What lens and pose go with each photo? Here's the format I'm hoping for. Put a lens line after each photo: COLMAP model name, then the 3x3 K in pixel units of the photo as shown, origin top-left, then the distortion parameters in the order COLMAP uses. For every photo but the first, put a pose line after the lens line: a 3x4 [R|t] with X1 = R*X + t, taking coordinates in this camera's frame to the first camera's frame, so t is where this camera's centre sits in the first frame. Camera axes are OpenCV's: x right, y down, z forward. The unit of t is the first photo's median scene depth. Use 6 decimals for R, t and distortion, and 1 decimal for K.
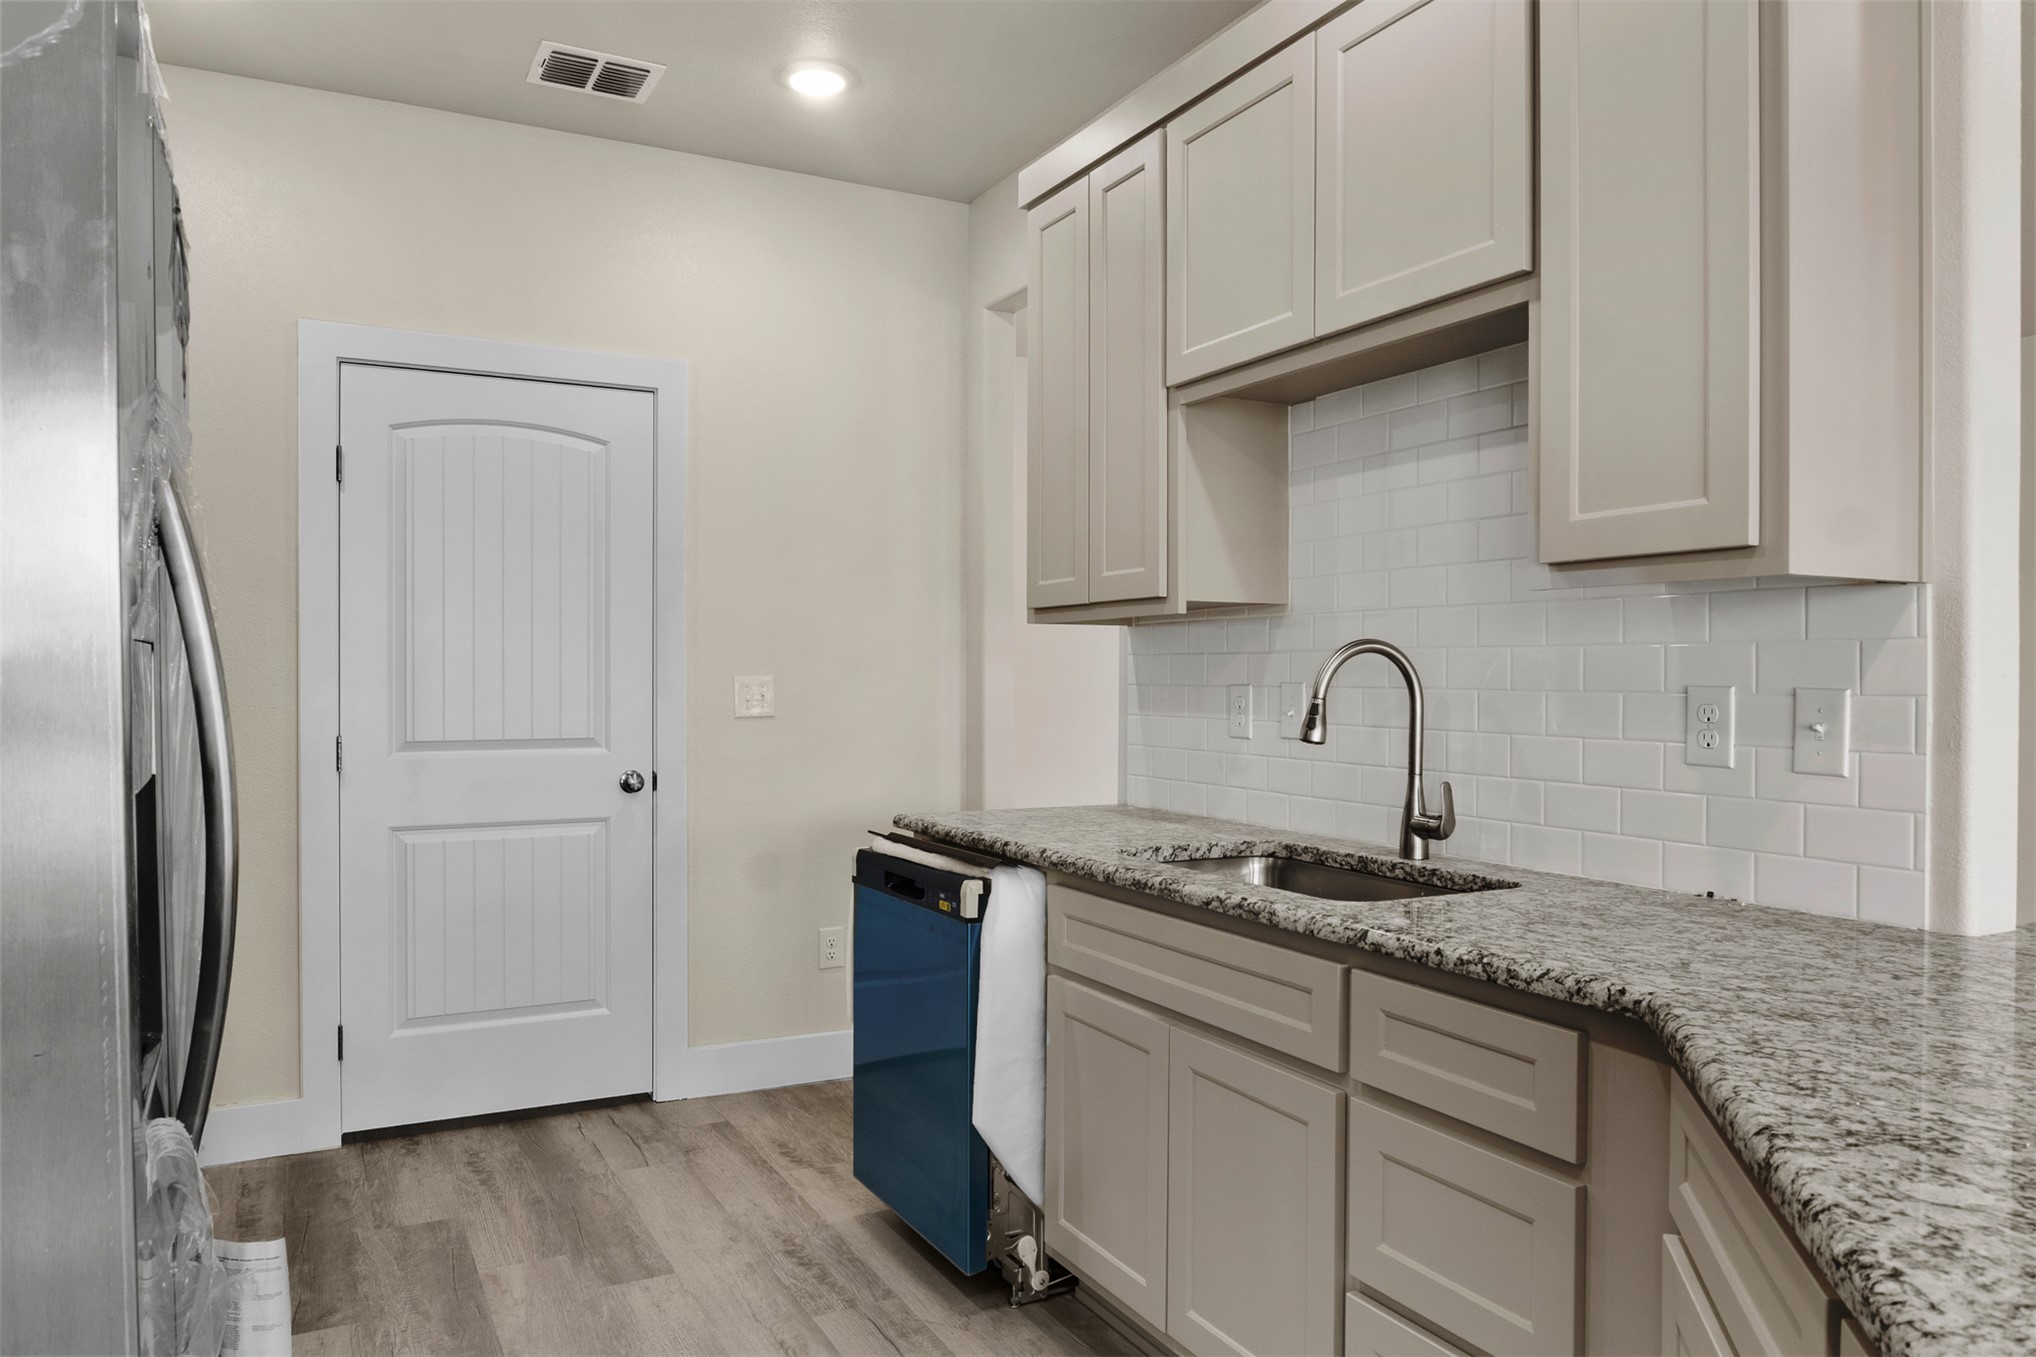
lens RADIAL K [[1374.8, 0, 1009.7], [0, 1374.8, 688.1], [0, 0, 1]] dist [-0.018753, -0.002864]
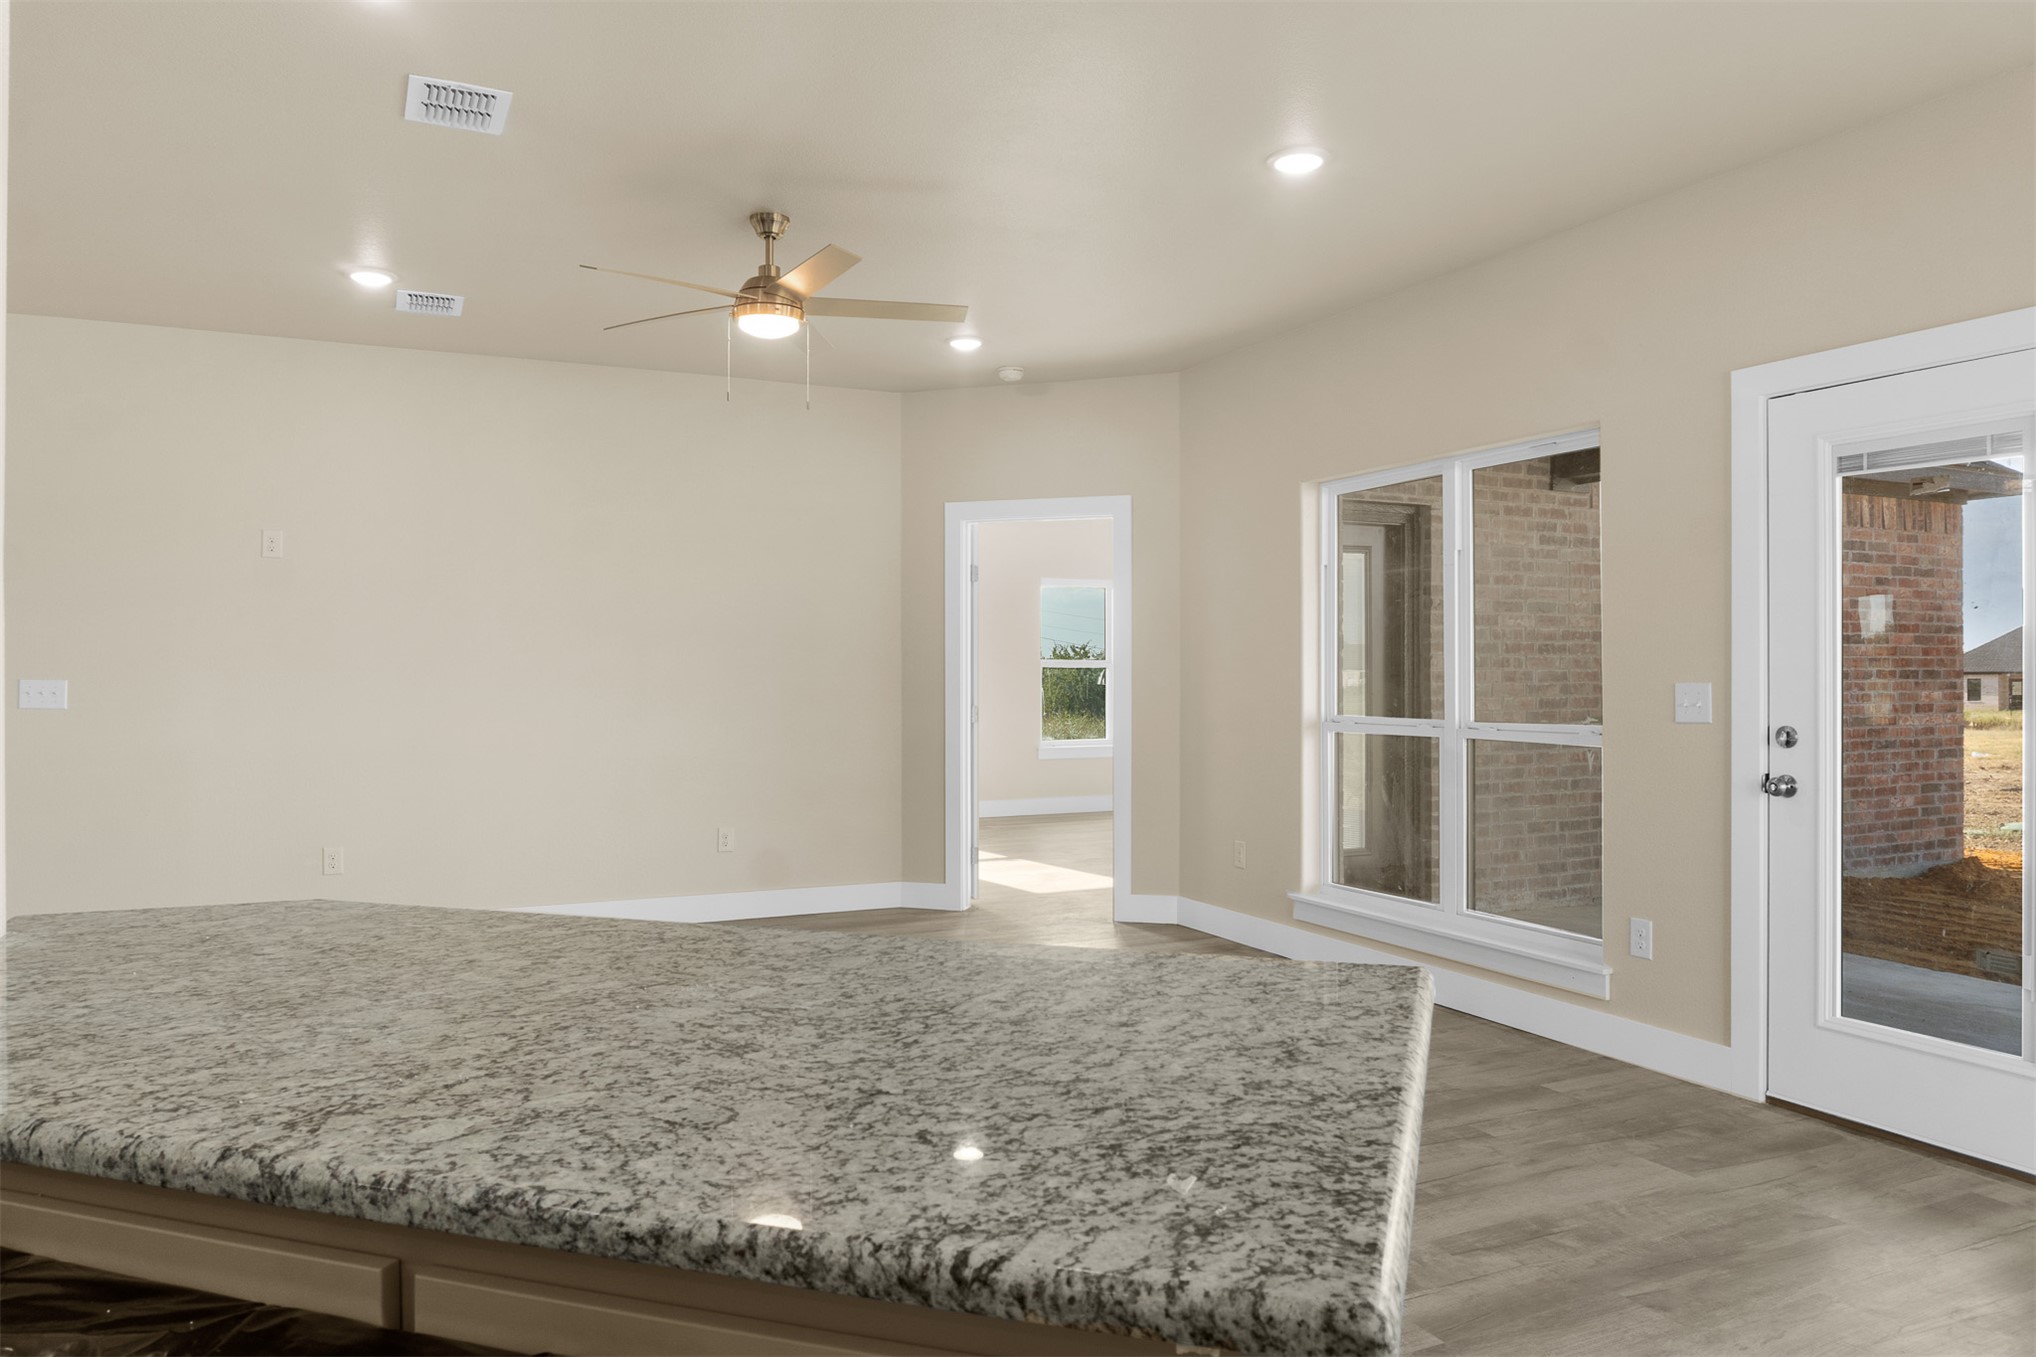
lens RADIAL K [[1374.8, 0, 1029.7], [0, 1374.8, 682.9], [0, 0, 1]] dist [-0.018753, -0.002864]
pose [[0.031722, -0.008001, 0.999465, -0.363269], [0.014349, 0.999869, 0.007549, 0.000063], [-0.999394, 0.014102, 0.031833, 0.403835]]
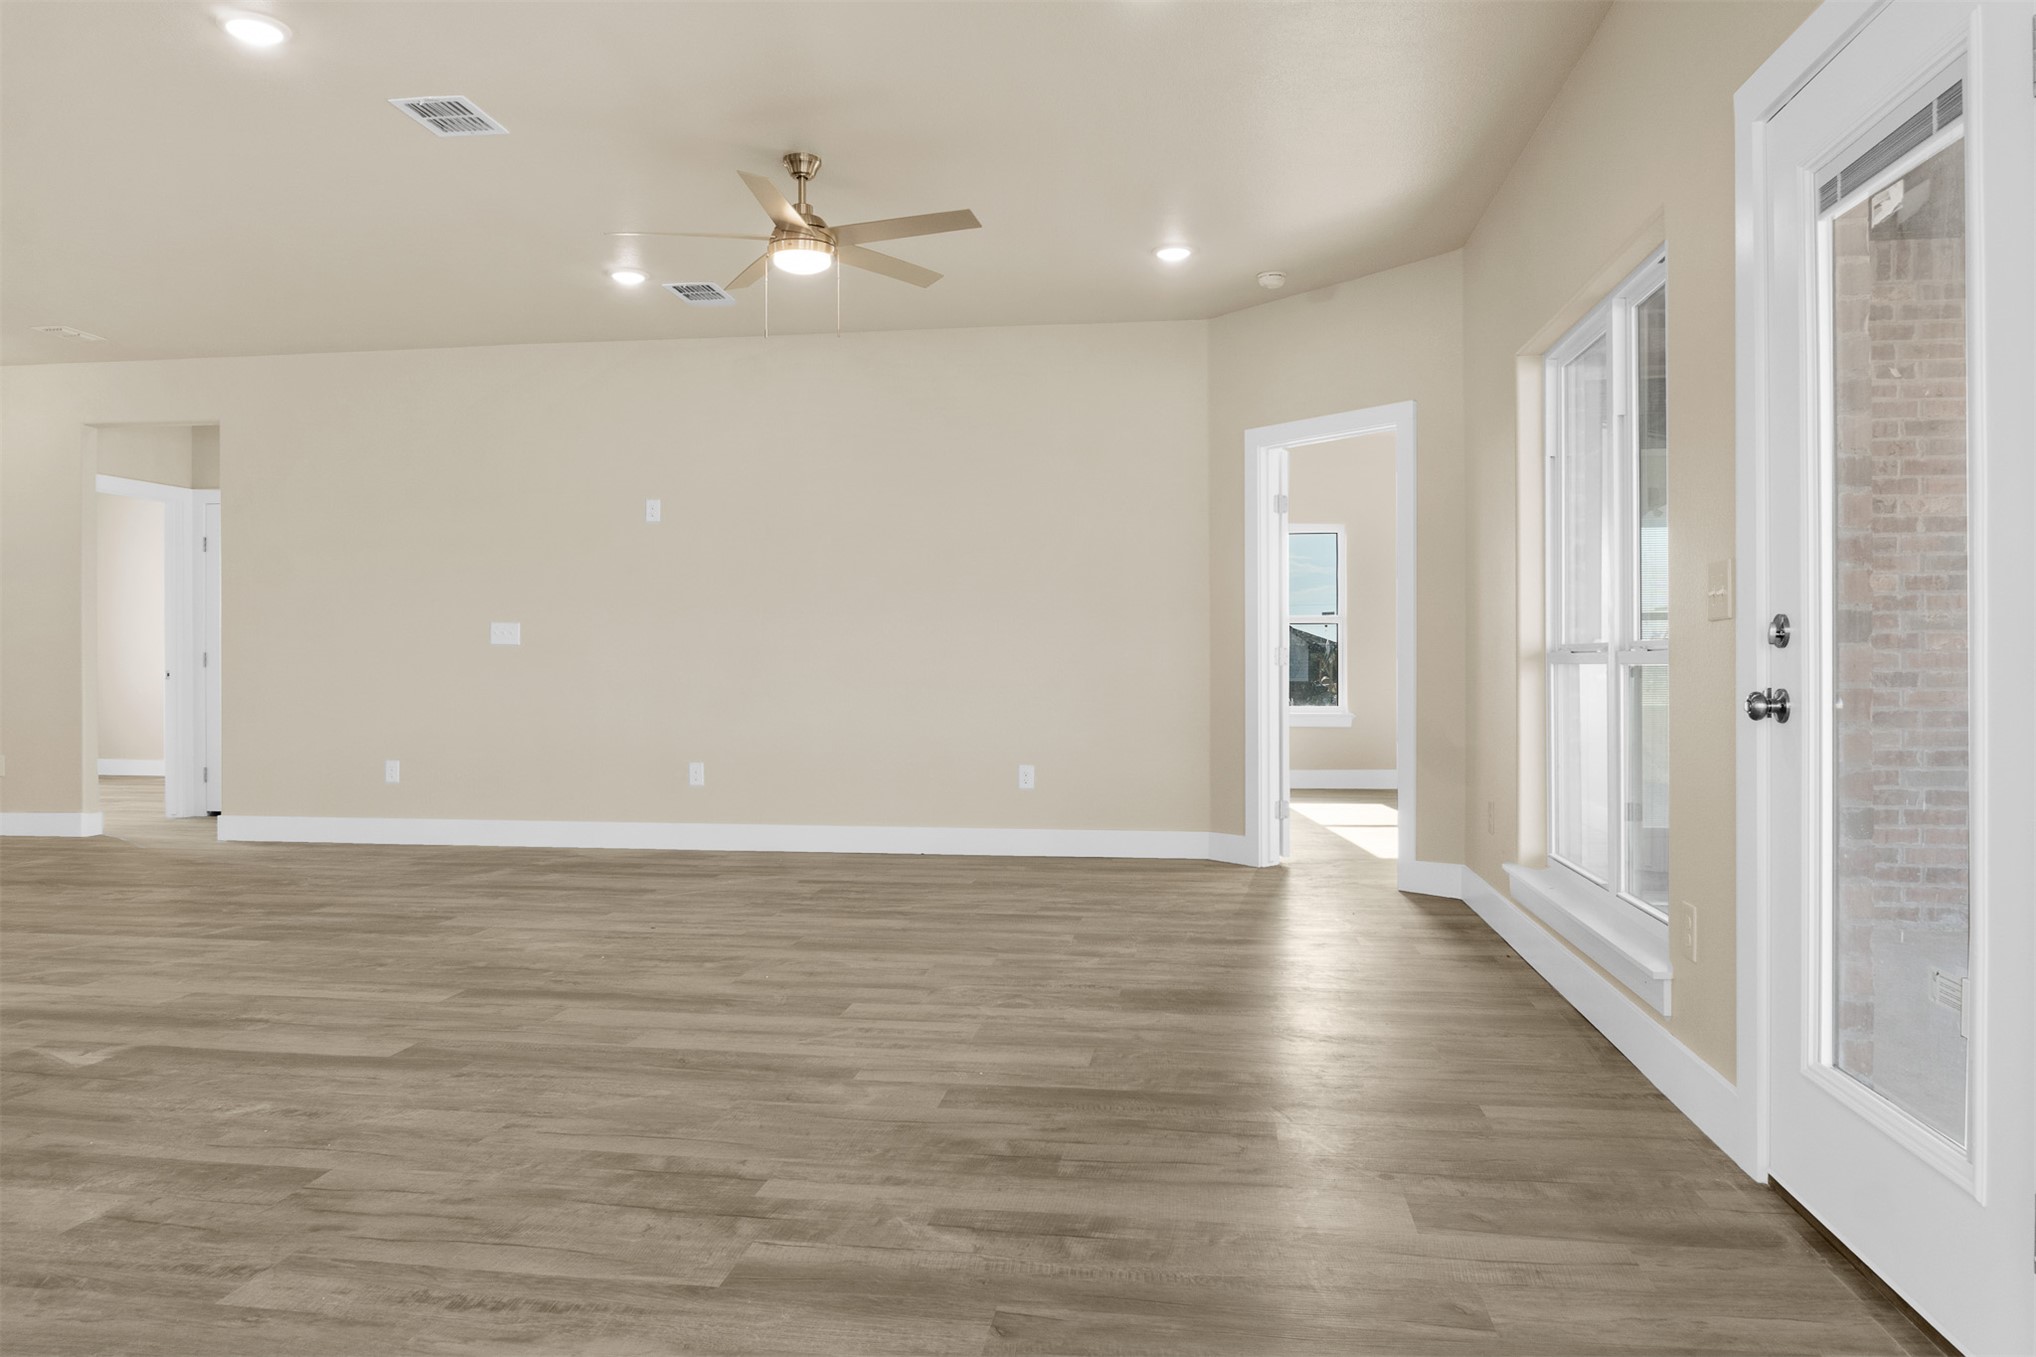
lens RADIAL K [[1374.8, 0, 1029.1], [0, 1374.8, 678.5], [0, 0, 1]] dist [-0.018753, -0.002864]
pose [[0.578487, -0.013457, 0.815580, 0.658052], [0.014687, 0.999874, 0.006081, 0.258647], [-0.815559, 0.008461, 0.578612, -1.880091]]
